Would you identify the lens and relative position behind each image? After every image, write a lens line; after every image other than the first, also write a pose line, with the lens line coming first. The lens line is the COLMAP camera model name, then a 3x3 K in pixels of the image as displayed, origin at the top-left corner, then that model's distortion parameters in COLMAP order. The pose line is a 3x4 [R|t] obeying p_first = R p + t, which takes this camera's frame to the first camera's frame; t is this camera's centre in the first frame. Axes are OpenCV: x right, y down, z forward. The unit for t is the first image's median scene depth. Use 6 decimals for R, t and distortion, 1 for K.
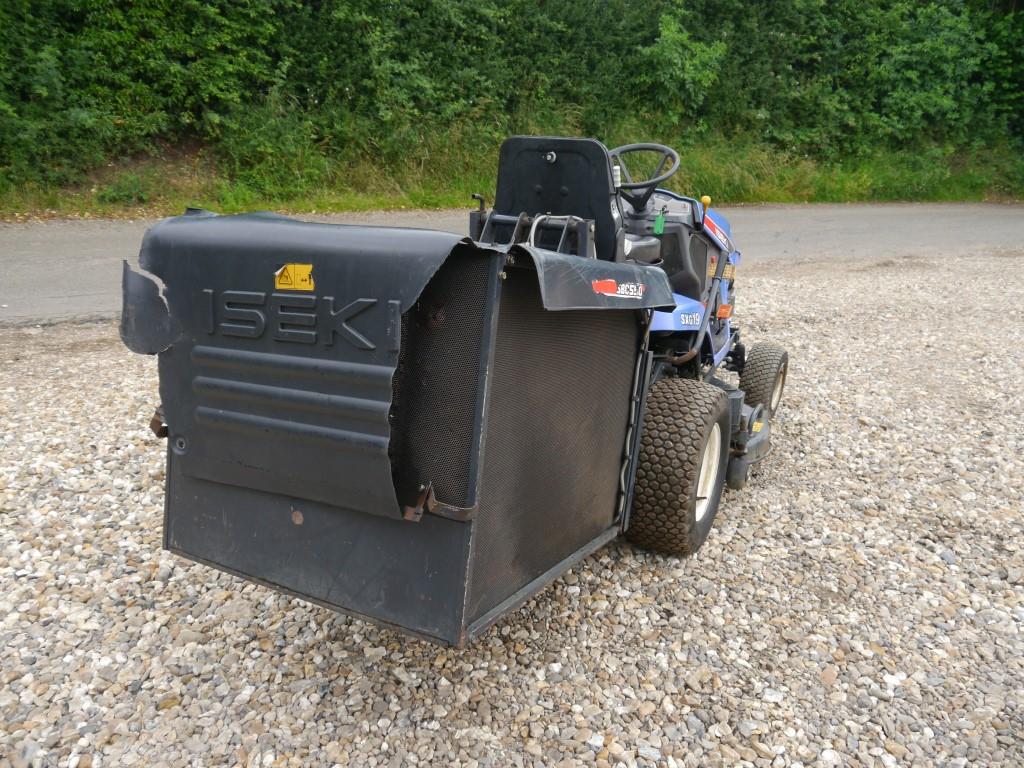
lens RADIAL K [[847.4, 0, 515.4], [0, 847.4, 381.4], [0, 0, 1]] dist [-0.033523, 0.015605]
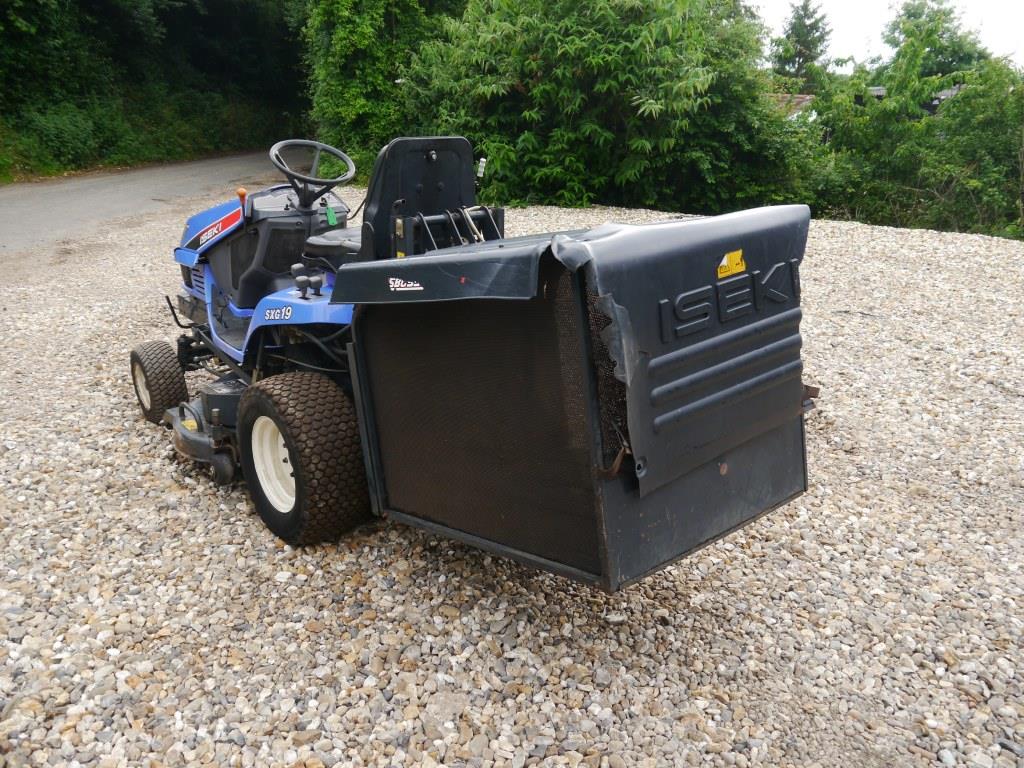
lens RADIAL K [[847.4, 0, 514.3], [0, 847.4, 383.5], [0, 0, 1]] dist [-0.033523, 0.015605]
pose [[0.379526, -0.312289, 0.870882, -0.874789], [0.285529, 0.934897, 0.210812, -0.181404], [-0.880019, 0.168654, 0.443986, 0.459890]]
